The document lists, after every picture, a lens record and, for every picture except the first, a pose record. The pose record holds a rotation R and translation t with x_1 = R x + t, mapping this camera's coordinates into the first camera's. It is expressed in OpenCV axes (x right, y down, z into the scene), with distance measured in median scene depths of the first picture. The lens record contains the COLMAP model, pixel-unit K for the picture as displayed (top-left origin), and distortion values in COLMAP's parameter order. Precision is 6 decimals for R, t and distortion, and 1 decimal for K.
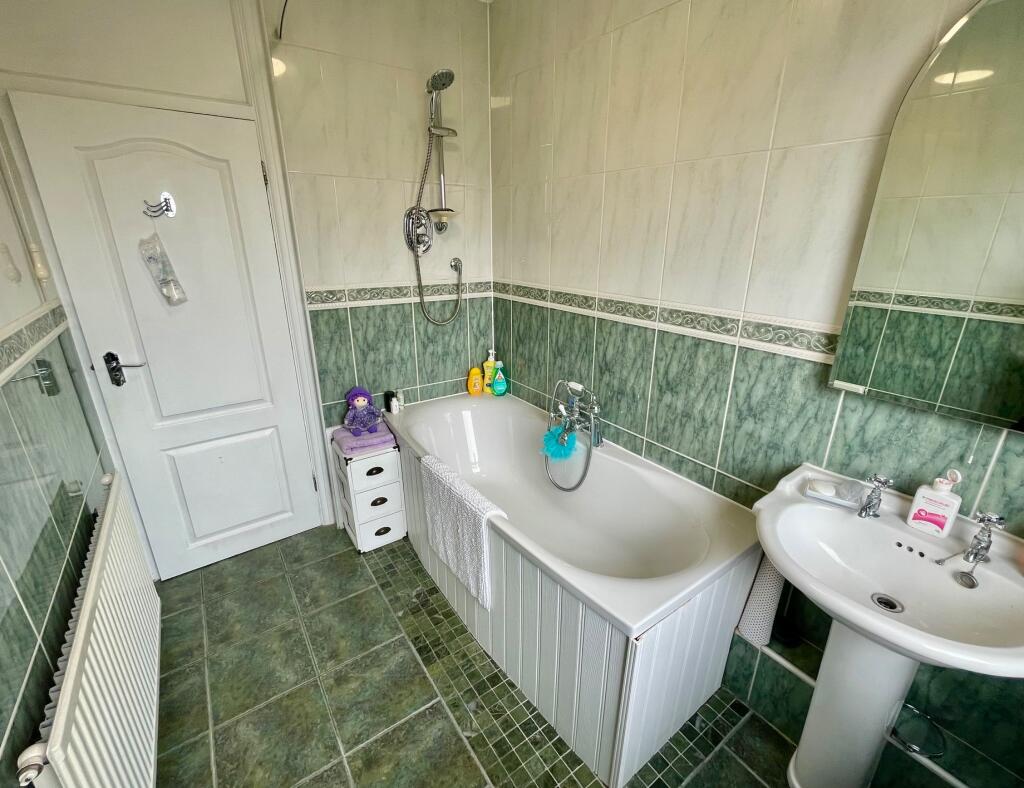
lens RADIAL K [[450.8, 0, 510.6], [0, 450.8, 389.4], [0, 0, 1]] dist [0.000245, -0.000171]
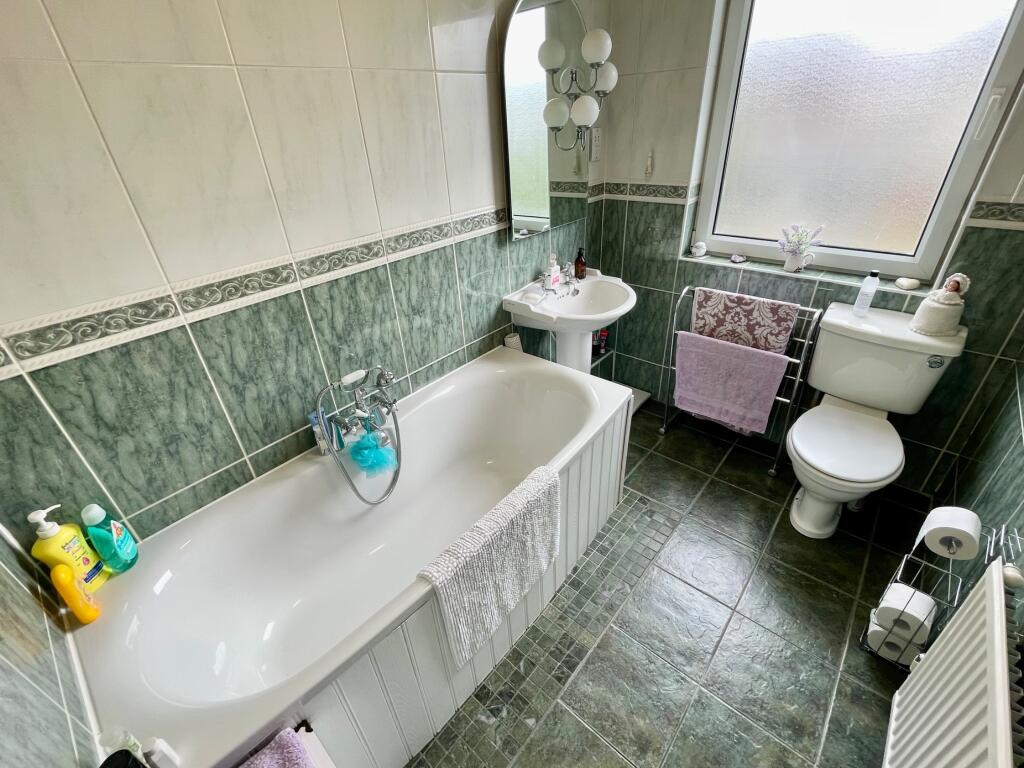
lens RADIAL K [[429.6, 0, 513.6], [0, 429.6, 388.3], [0, 0, 1]] dist [-0.002918, 0.000487]
pose [[-0.221951, -0.472487, 0.852933, -0.475833], [0.412670, 0.747027, 0.521205, -0.221750], [-0.883426, 0.467662, 0.029178, 0.632579]]
